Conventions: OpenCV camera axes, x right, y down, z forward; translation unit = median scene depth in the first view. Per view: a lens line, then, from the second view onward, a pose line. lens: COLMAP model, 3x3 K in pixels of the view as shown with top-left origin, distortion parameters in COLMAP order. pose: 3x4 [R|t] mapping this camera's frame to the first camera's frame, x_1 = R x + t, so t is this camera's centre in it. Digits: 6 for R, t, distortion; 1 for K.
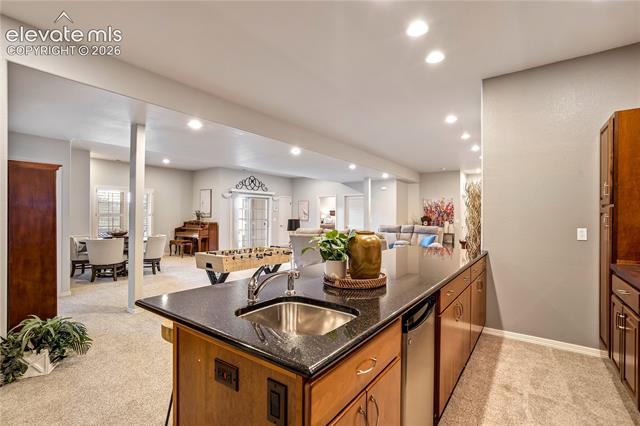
lens RADIAL K [[302.1, 0, 323.0], [0, 302.1, 212.2], [0, 0, 1]] dist [-0.010197, 0.006154]
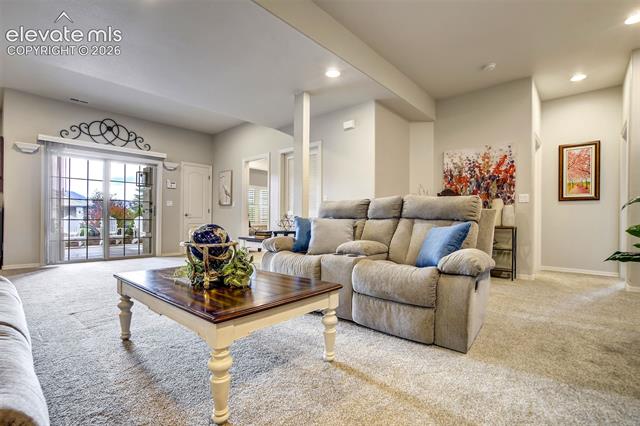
lens RADIAL K [[302.1, 0, 317.5], [0, 302.1, 217.0], [0, 0, 1]] dist [-0.010197, 0.006154]
pose [[0.993431, 0.001887, -0.114414, 0.205905], [-0.001249, 0.999983, 0.005648, 0.054379], [0.114423, -0.005468, 0.993417, 0.546927]]
